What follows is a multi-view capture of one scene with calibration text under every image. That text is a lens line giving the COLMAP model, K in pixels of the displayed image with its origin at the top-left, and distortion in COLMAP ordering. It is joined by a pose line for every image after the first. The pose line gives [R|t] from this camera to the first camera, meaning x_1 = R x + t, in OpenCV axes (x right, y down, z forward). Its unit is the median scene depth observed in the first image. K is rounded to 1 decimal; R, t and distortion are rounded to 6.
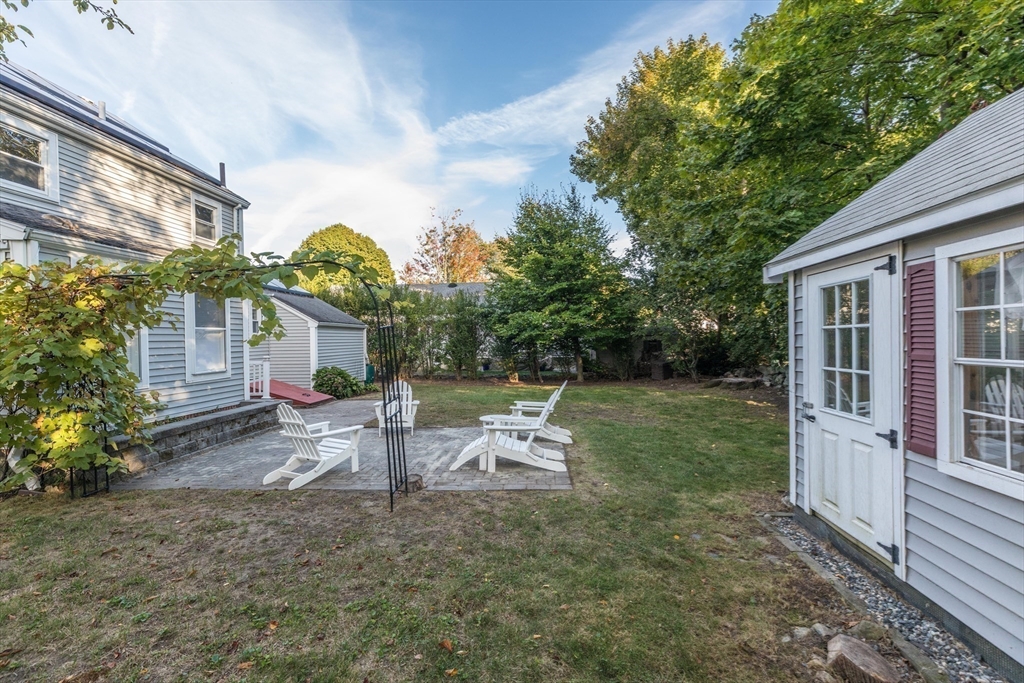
lens RADIAL K [[461.0, 0, 512.0], [0, 461.0, 341.5], [0, 0, 1]] dist [0.001651, 0.000446]
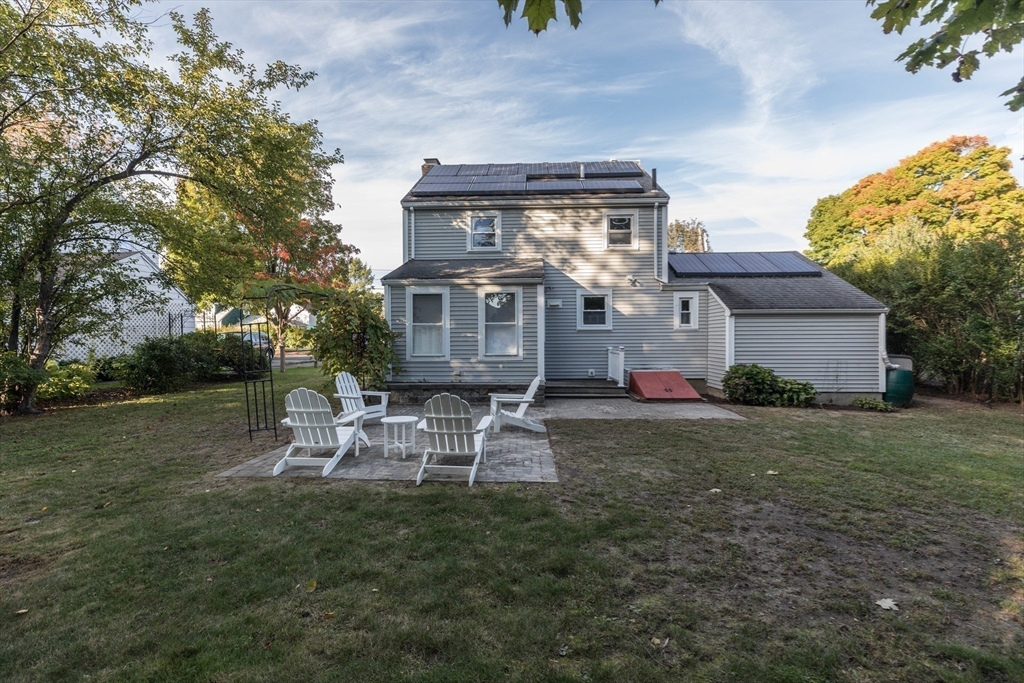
lens RADIAL K [[461.0, 0, 512.0], [0, 461.0, 341.5], [0, 0, 1]] dist [0.001651, 0.000446]
pose [[0.019343, 0.014607, -0.999706, 0.614746], [-0.000876, 0.999893, 0.014592, 0.006634], [0.999813, 0.000593, 0.019354, 0.861057]]
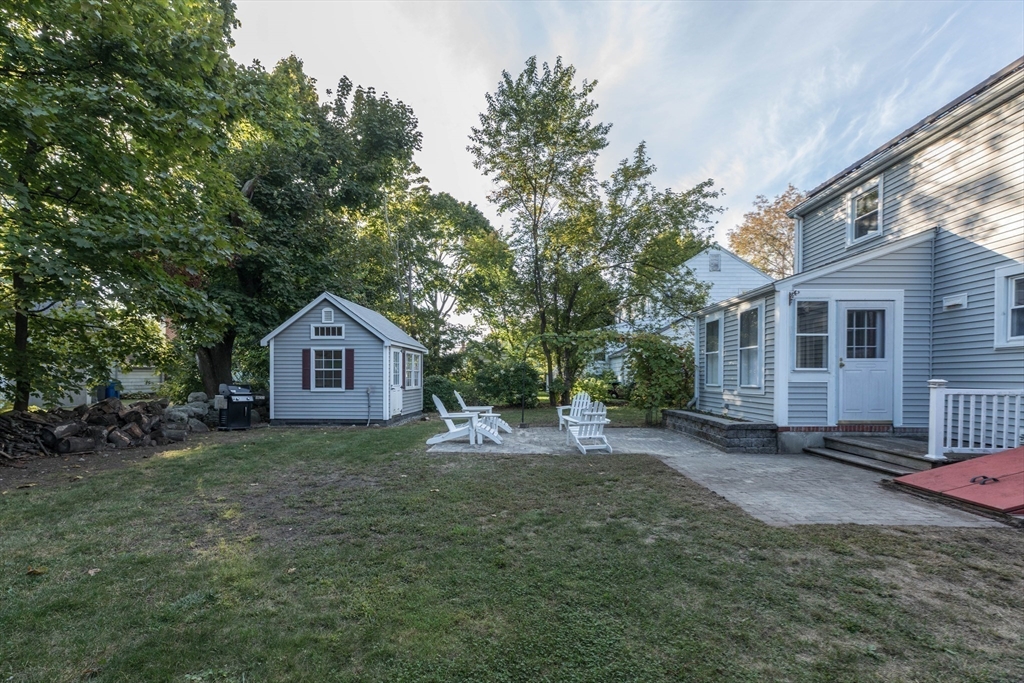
lens RADIAL K [[459.7, 0, 511.9], [0, 459.7, 376.2], [0, 0, 1]] dist [0.000963, 0.000279]
pose [[-0.999162, 0.005657, -0.040546, -0.029941], [0.005213, 0.999925, 0.011052, 0.024510], [0.040606, 0.010831, -0.999117, 1.795581]]
